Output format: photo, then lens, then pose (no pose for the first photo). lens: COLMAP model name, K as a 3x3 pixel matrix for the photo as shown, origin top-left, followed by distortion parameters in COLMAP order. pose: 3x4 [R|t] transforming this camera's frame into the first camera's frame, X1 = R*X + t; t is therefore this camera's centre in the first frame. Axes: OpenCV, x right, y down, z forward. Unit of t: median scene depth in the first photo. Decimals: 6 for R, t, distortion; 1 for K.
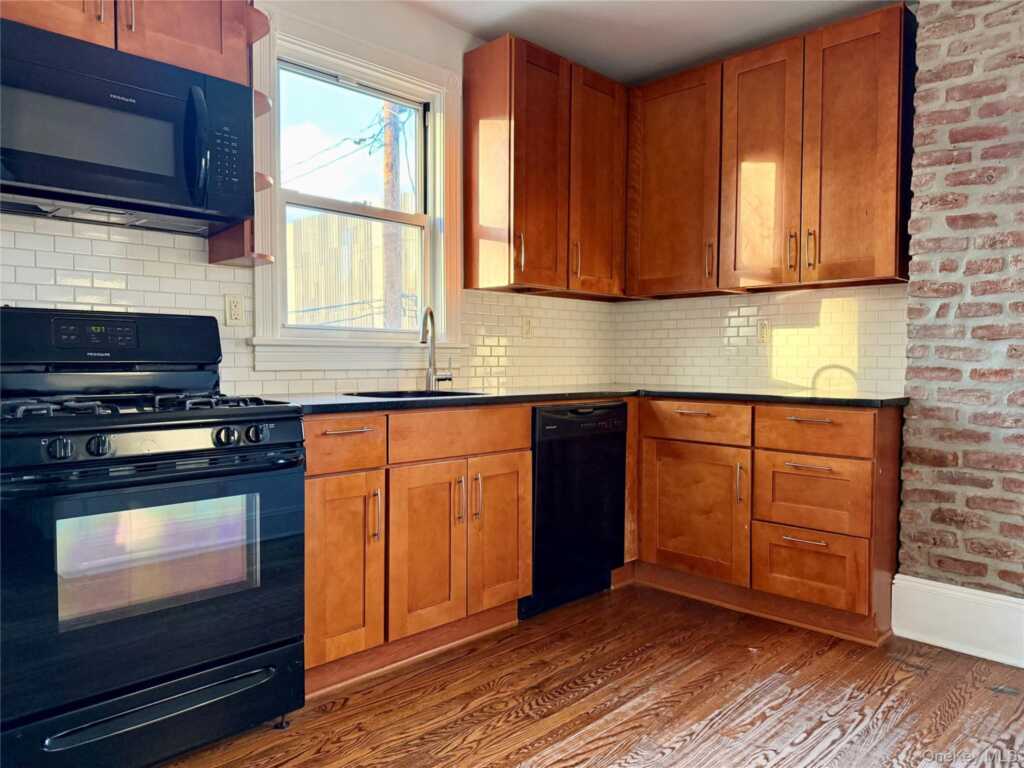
lens RADIAL K [[716.4, 0, 512.0], [0, 716.4, 384.0], [0, 0, 1]] dist [0.038380, -0.035940]
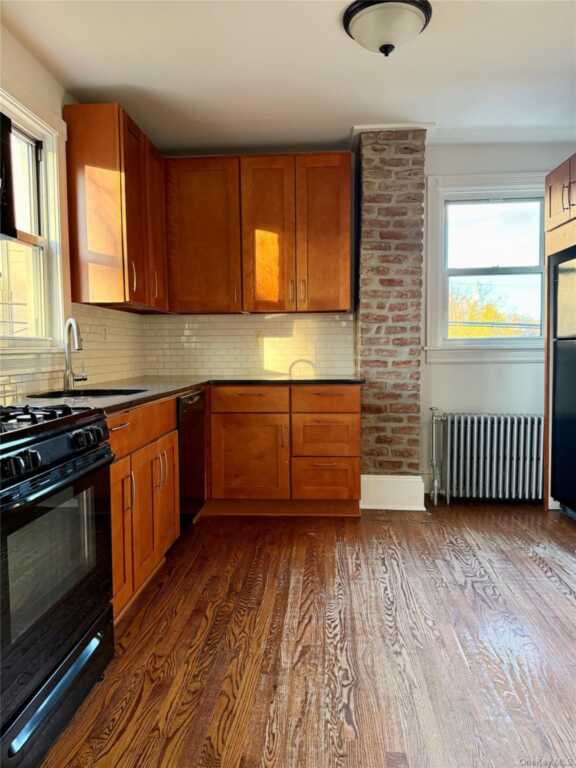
lens RADIAL K [[537.4, 0, 288.0], [0, 537.4, 384.0], [0, 0, 1]] dist [0.139797, -0.225075]
pose [[0.764615, -0.053985, 0.642223, -0.483915], [0.036148, 0.998509, 0.040898, -0.027576], [-0.643473, -0.008057, 0.765426, 0.085571]]
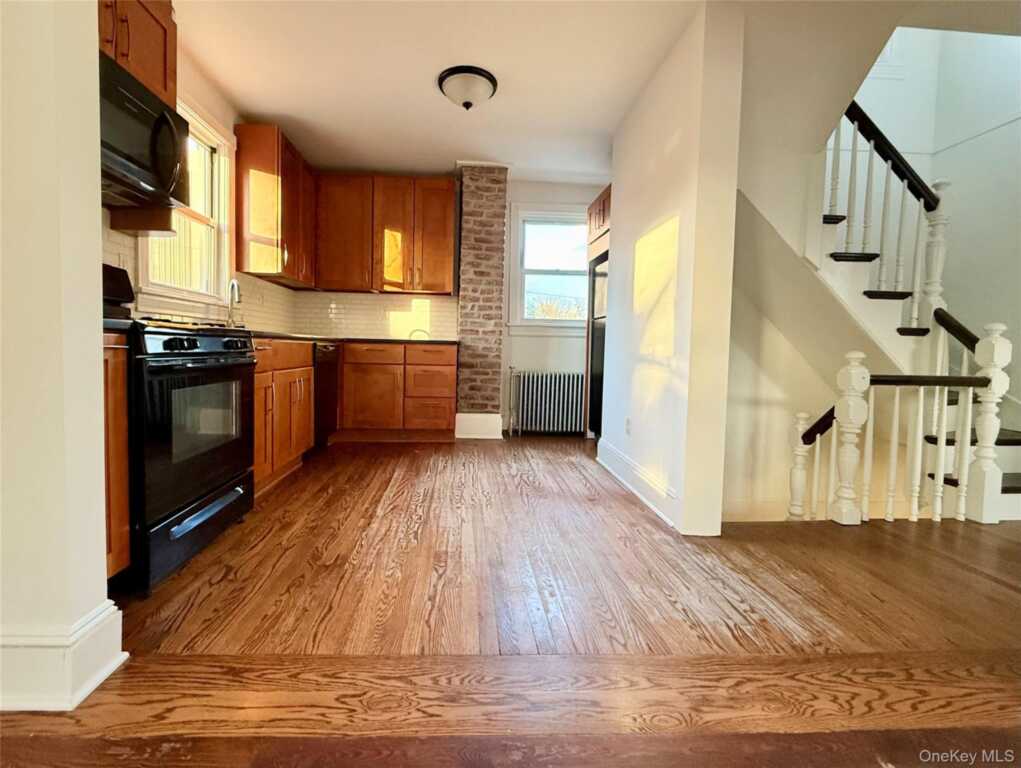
lens RADIAL K [[432.2, 0, 482.6], [0, 432.2, 366.9], [0, 0, 1]] dist [0.001671, 0.000032]
pose [[0.678988, -0.022802, 0.733795, -0.507747], [0.007296, 0.999678, 0.024312, 0.072258], [-0.734113, -0.011154, 0.678936, -0.065070]]
